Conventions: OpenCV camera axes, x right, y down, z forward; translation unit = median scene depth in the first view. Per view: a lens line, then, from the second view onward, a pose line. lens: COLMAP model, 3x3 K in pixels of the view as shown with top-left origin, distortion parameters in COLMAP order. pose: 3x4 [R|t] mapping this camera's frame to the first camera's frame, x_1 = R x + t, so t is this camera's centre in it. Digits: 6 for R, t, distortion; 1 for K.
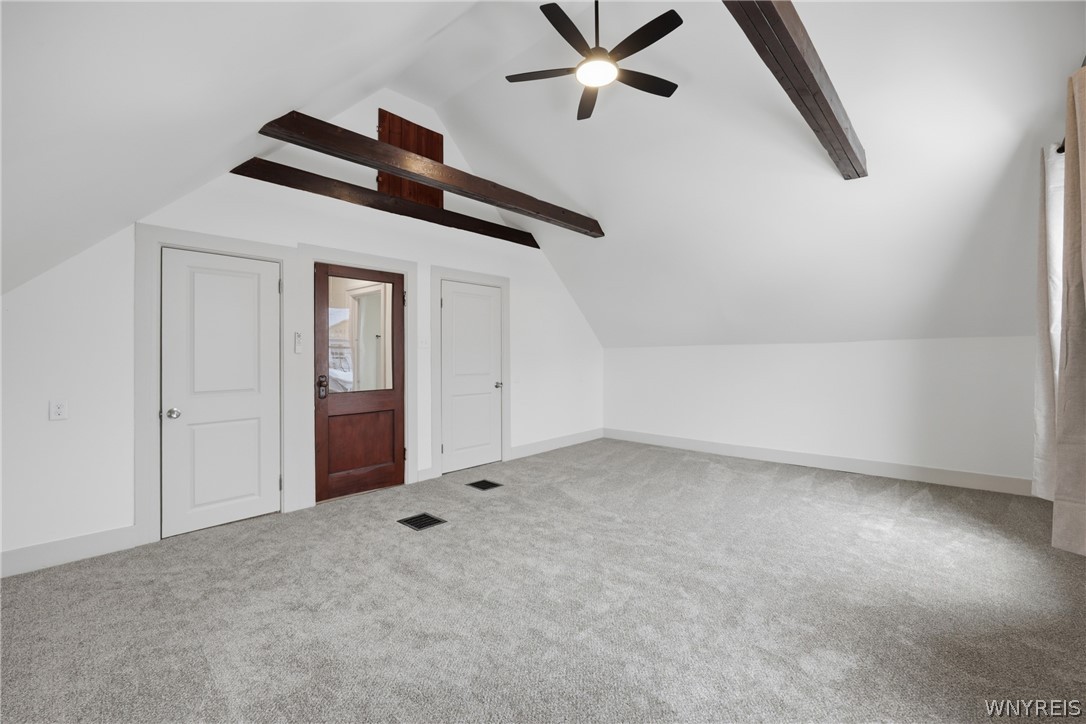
lens RADIAL K [[443.2, 0, 543.0], [0, 443.2, 362.0], [0, 0, 1]] dist [0.000163, 0.000023]
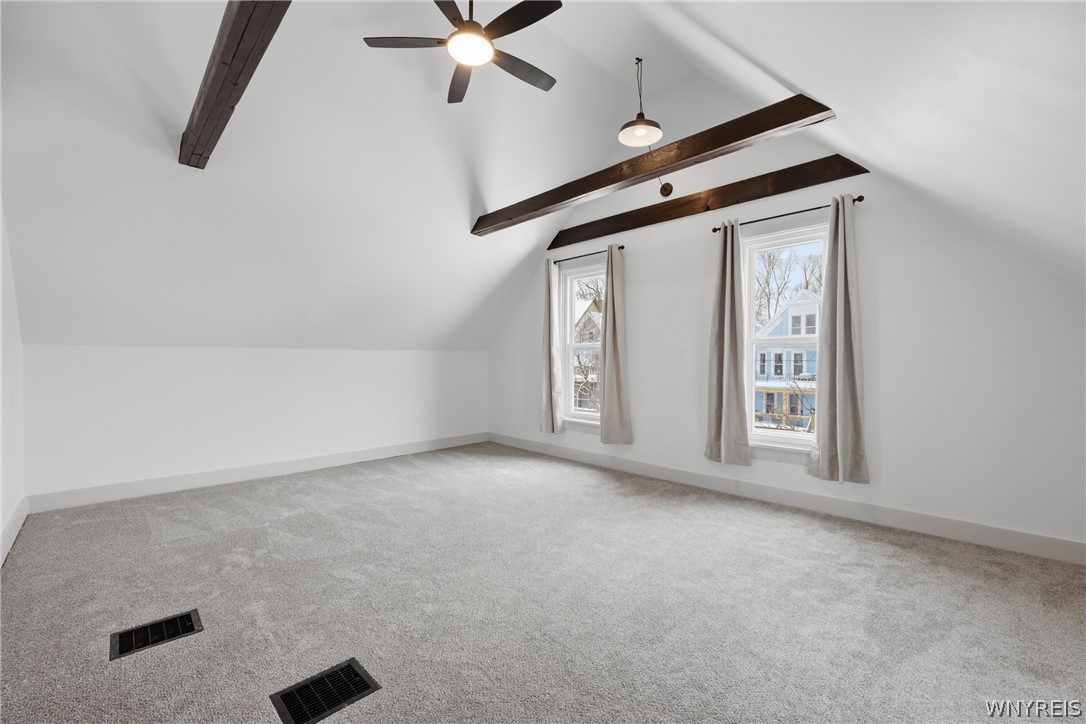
lens RADIAL K [[453.7, 0, 543.0], [0, 453.7, 362.0], [0, 0, 1]] dist [-0.000670, -0.000074]
pose [[0.044020, 0.008477, 0.998995, -0.632423], [0.011204, 0.999897, -0.008979, 0.004958], [-0.998968, 0.011588, 0.043920, 0.621701]]
